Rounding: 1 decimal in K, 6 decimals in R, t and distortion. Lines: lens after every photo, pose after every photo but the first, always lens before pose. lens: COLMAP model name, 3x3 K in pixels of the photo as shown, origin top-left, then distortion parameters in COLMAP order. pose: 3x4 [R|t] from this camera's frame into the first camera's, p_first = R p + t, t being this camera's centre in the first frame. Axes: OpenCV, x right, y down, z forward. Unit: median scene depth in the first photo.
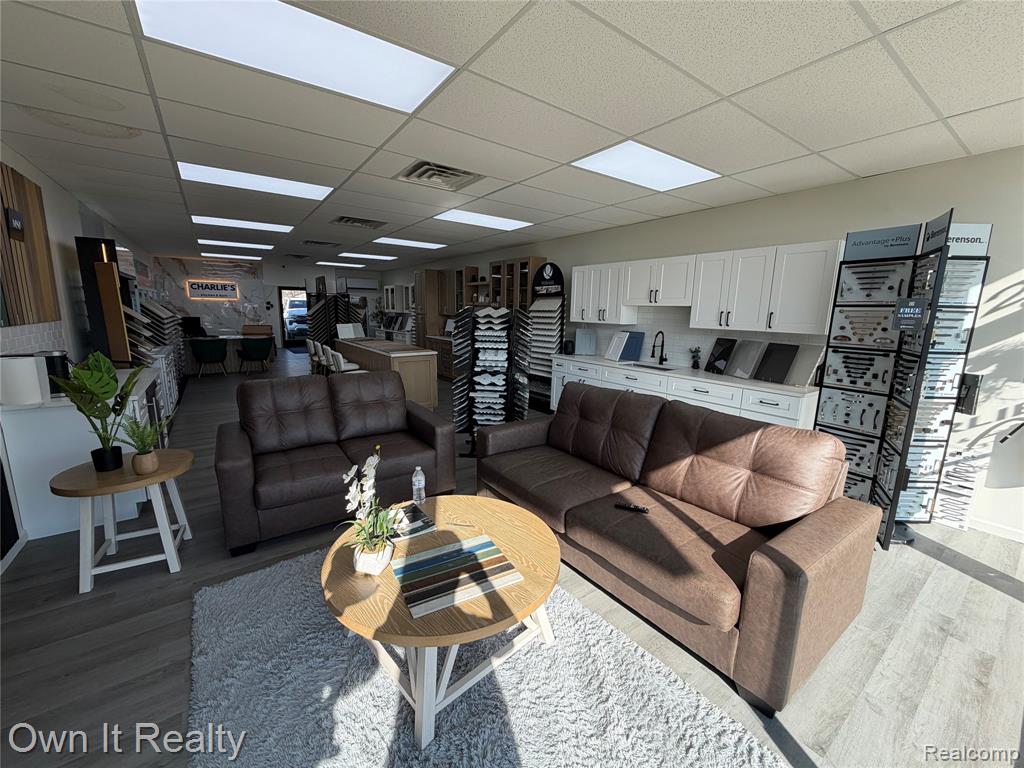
lens RADIAL K [[408.0, 0, 507.9], [0, 408.0, 381.7], [0, 0, 1]] dist [-0.000955, 0.000123]
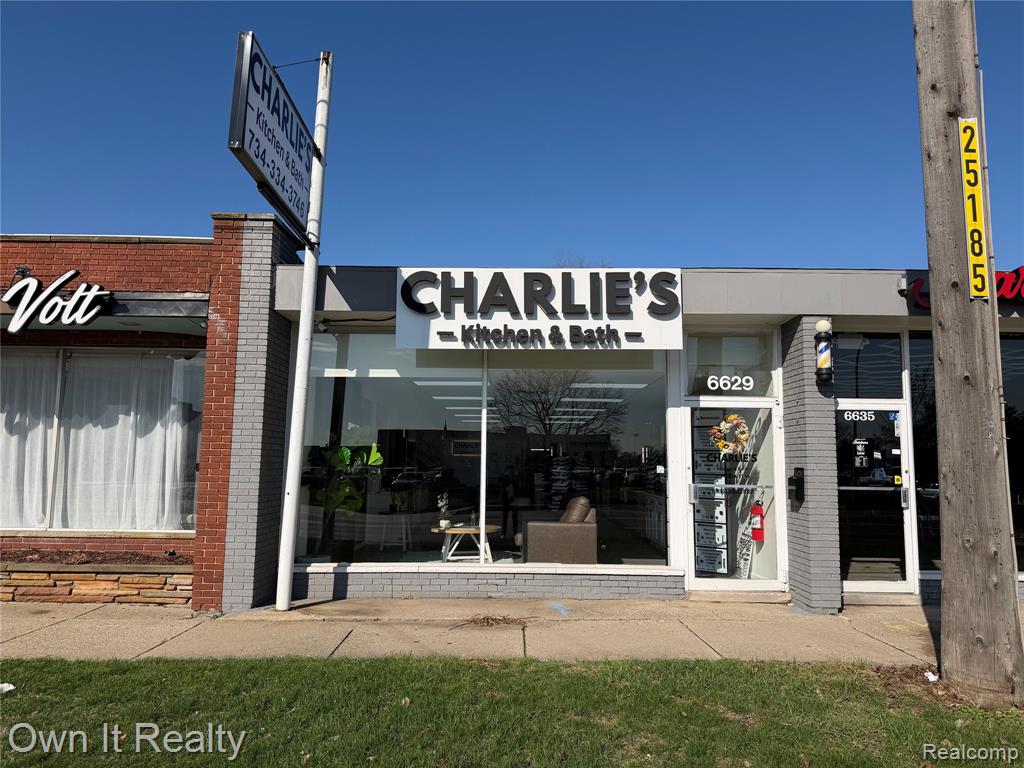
lens RADIAL K [[708.2, 0, 512.0], [0, 708.2, 384.0], [0, 0, 1]] dist [0.043876, -0.001877]
pose [[0.803024, -0.083052, -0.590131, 1.563132], [-0.097000, 0.958821, -0.266933, 0.339505], [0.588000, 0.271596, 0.761900, -1.493963]]
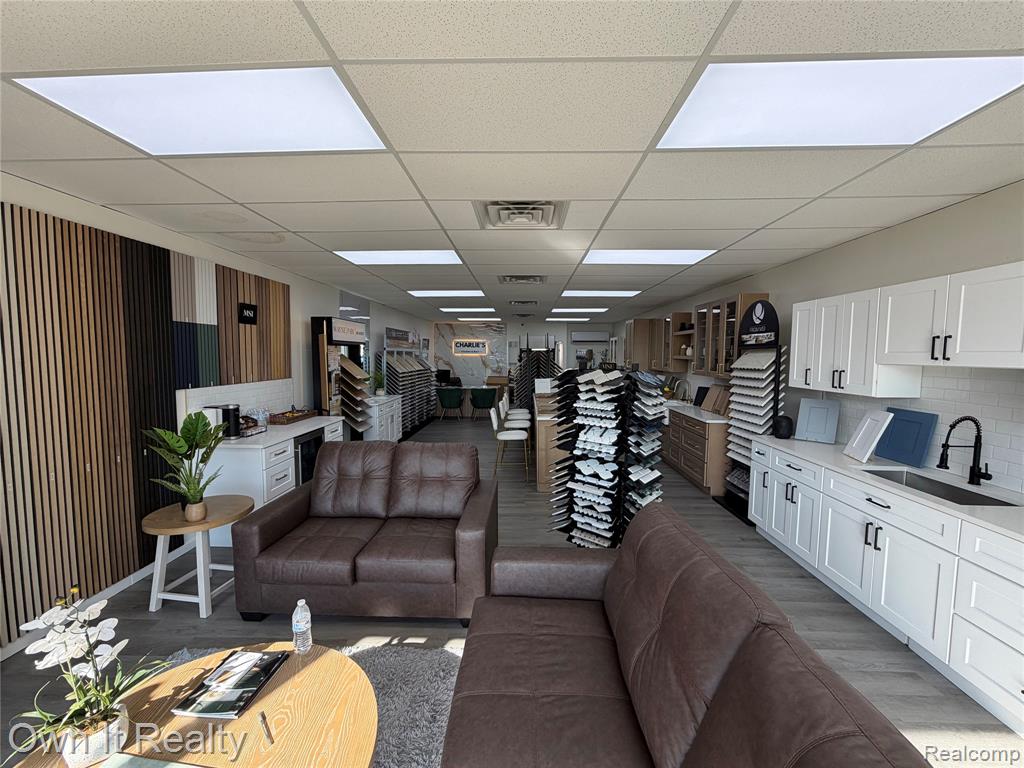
lens RADIAL K [[408.0, 0, 507.9], [0, 408.0, 381.7], [0, 0, 1]] dist [-0.000955, 0.000123]
pose [[0.793456, 0.025604, -0.608088, 0.271623], [-0.096478, 0.991773, -0.084128, -0.082620], [0.600932, 0.125419, 0.789399, 0.318502]]
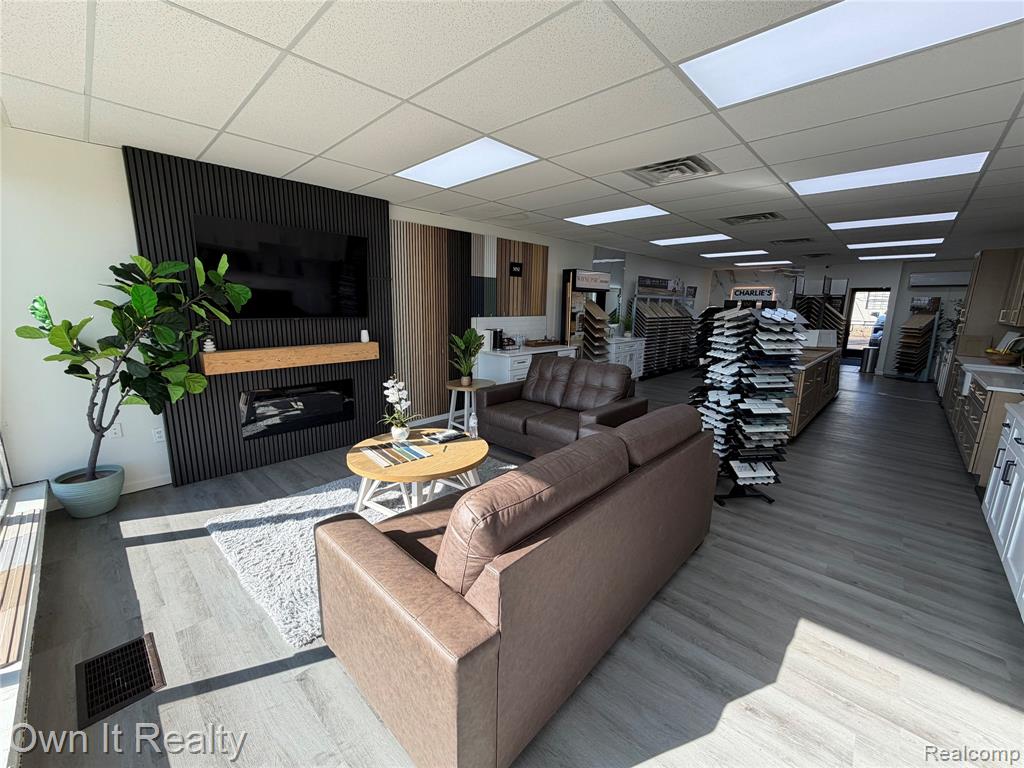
lens RADIAL K [[408.0, 0, 507.9], [0, 408.0, 381.7], [0, 0, 1]] dist [-0.000955, 0.000123]
pose [[0.189045, 0.169102, -0.967299, 0.655421], [-0.182746, 0.973911, 0.134543, -0.066830], [0.964814, 0.151335, 0.215016, 0.419191]]
